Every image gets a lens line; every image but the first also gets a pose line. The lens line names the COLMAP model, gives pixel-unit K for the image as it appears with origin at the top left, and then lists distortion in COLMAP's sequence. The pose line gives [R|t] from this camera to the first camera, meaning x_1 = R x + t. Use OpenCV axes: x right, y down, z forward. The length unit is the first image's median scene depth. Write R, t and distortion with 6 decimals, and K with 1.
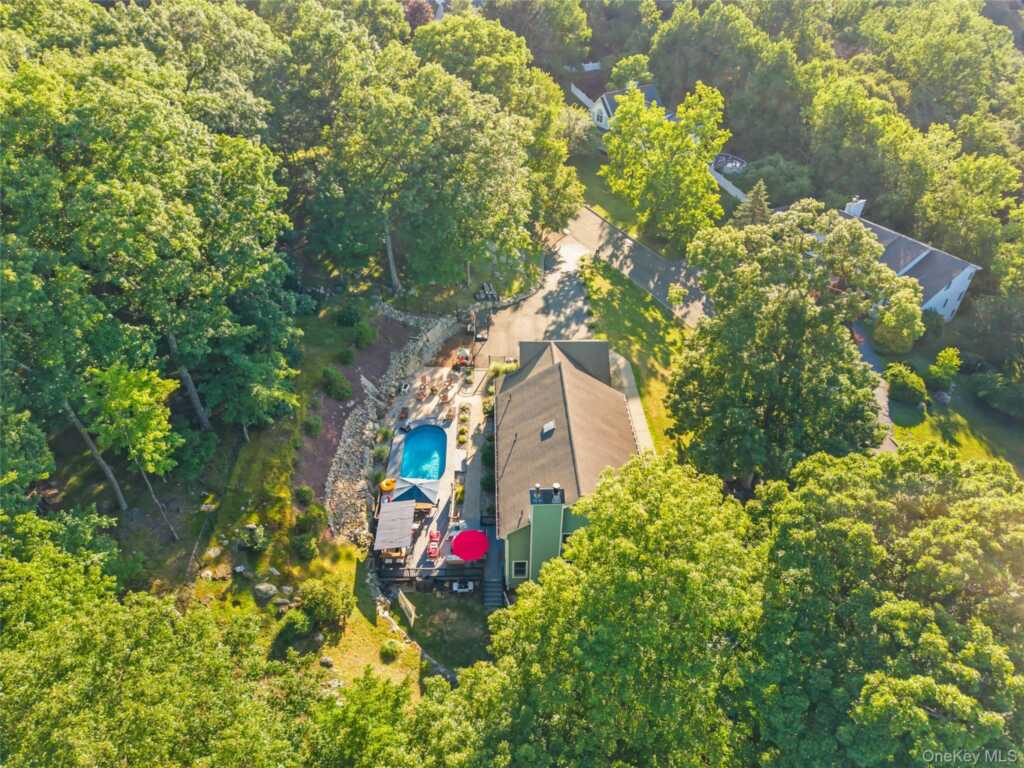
lens RADIAL K [[695.7, 0, 512.0], [0, 695.7, 384.0], [0, 0, 1]] dist [0.097374, -0.126804]
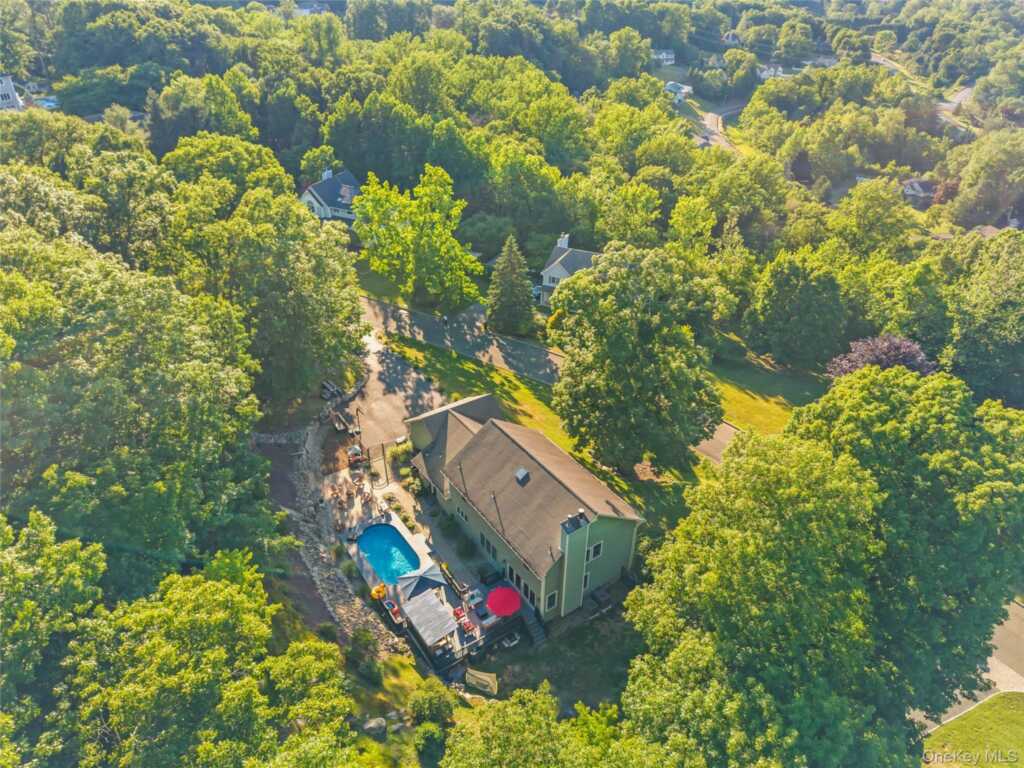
lens RADIAL K [[704.3, 0, 512.0], [0, 704.3, 384.0], [0, 0, 1]] dist [0.076421, -0.138884]
pose [[0.839093, -0.290730, 0.459780, -0.309272], [0.331000, 0.943602, -0.007408, -0.050238], [-0.431696, 0.158403, 0.888002, -0.018024]]
